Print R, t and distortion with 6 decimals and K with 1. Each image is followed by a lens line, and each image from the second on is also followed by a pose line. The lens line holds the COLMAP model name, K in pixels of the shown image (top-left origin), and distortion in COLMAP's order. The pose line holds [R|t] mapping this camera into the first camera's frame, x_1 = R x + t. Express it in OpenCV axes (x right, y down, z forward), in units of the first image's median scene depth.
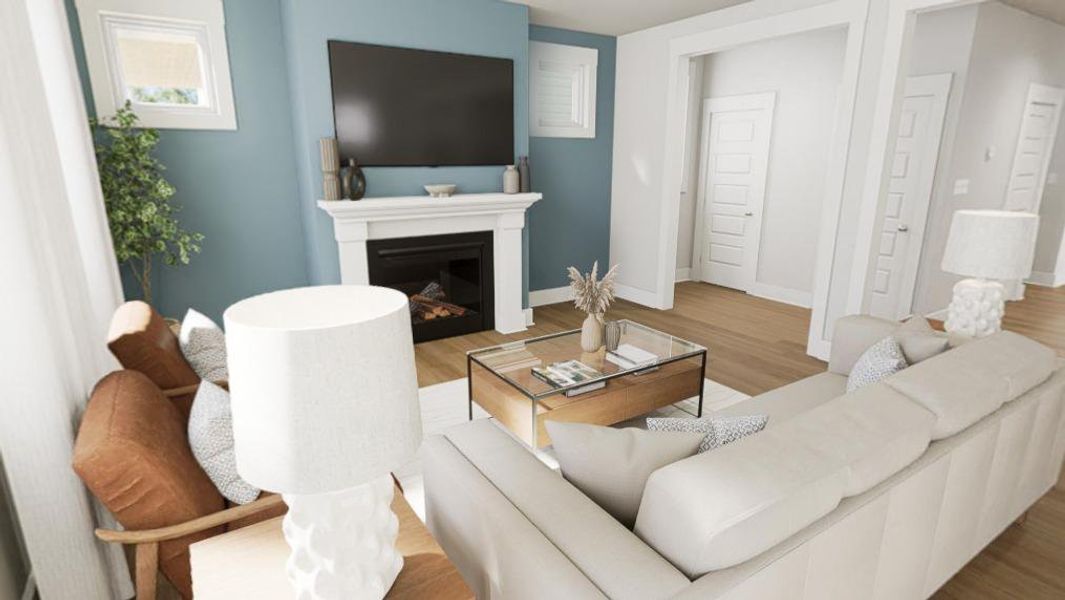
lens RADIAL K [[554.1, 0, 531.8], [0, 554.1, 300.5], [0, 0, 1]] dist [-0.001913, -0.000426]
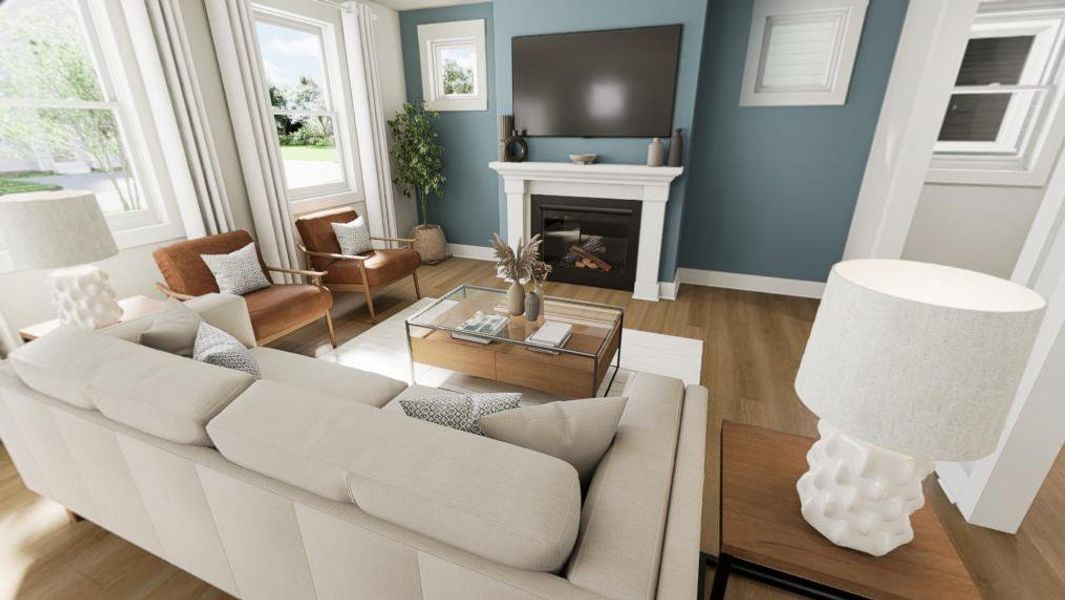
lens RADIAL K [[437.0, 0, 530.8], [0, 437.0, 295.0], [0, 0, 1]] dist [0.014214, 0.000008]
pose [[0.589984, 0.284455, -0.755649, 0.513397], [-0.202948, 0.958084, 0.202205, -0.083294], [0.781493, 0.034060, 0.622984, 0.328335]]
